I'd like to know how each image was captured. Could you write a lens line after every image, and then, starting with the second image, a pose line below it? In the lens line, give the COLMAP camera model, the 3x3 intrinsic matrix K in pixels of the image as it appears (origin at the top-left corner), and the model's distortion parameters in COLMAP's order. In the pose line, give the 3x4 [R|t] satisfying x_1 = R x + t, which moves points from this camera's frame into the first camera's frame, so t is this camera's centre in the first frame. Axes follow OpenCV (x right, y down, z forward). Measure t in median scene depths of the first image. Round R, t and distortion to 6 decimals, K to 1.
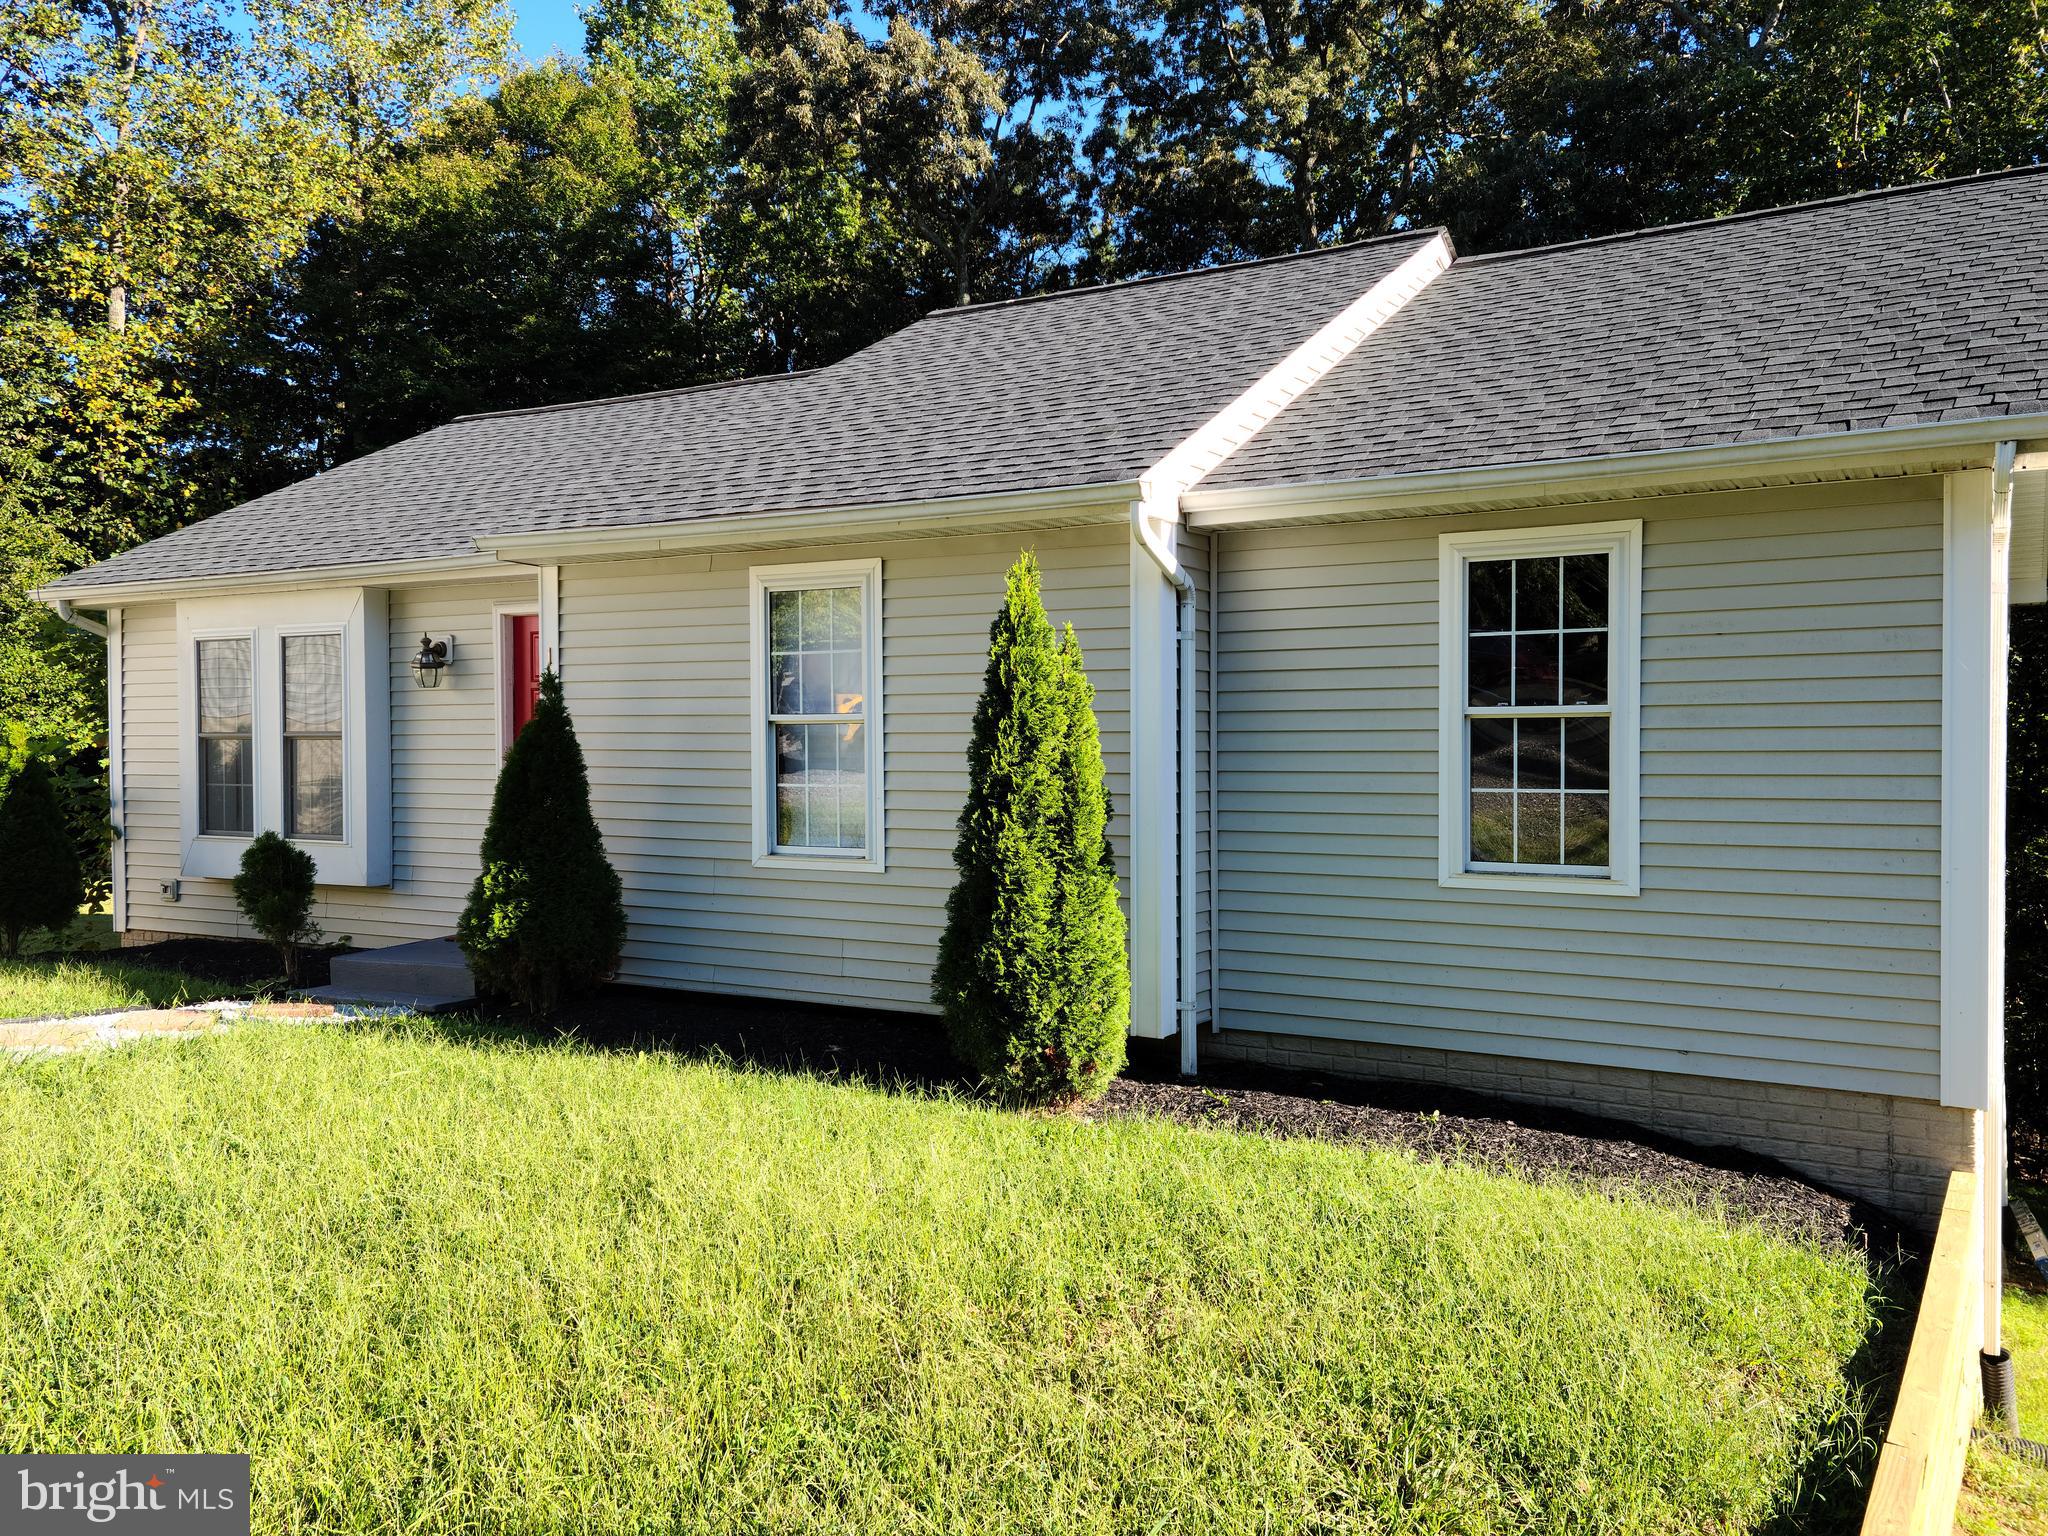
lens RADIAL K [[1616.5, 0, 1029.5], [0, 1616.5, 774.6], [0, 0, 1]] dist [0.100332, -0.069236]
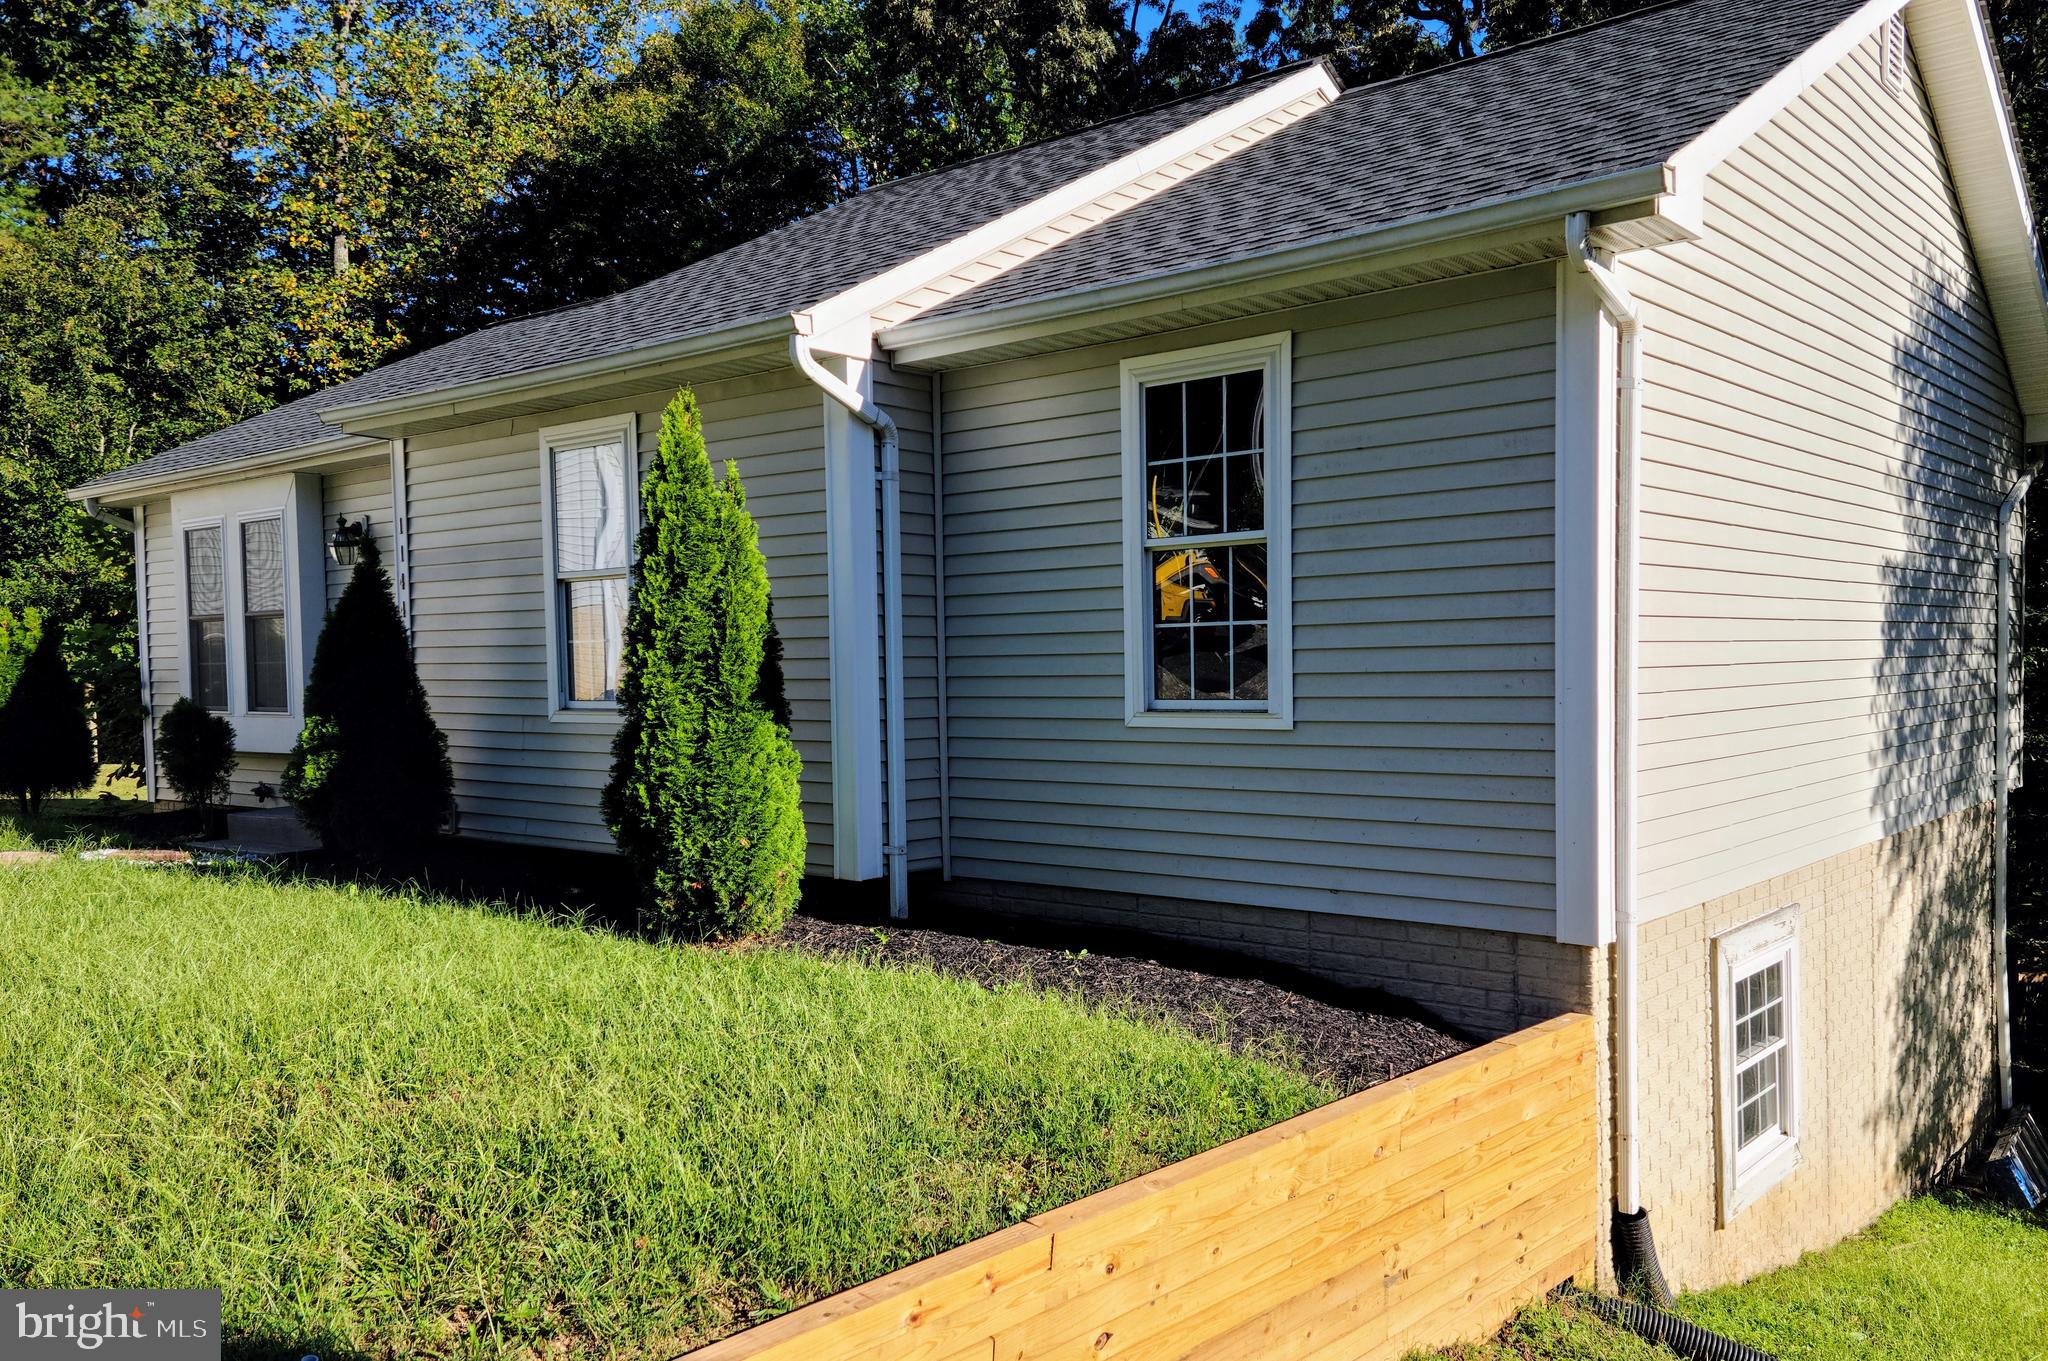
lens RADIAL K [[1609.4, 0, 1021.5], [0, 1609.4, 735.3], [0, 0, 1]] dist [0.084003, 0.003796]
pose [[0.985623, -0.003701, -0.168917, 0.343524], [0.007988, 0.999663, 0.024706, 0.048693], [0.168769, -0.025700, 0.985321, 0.040824]]
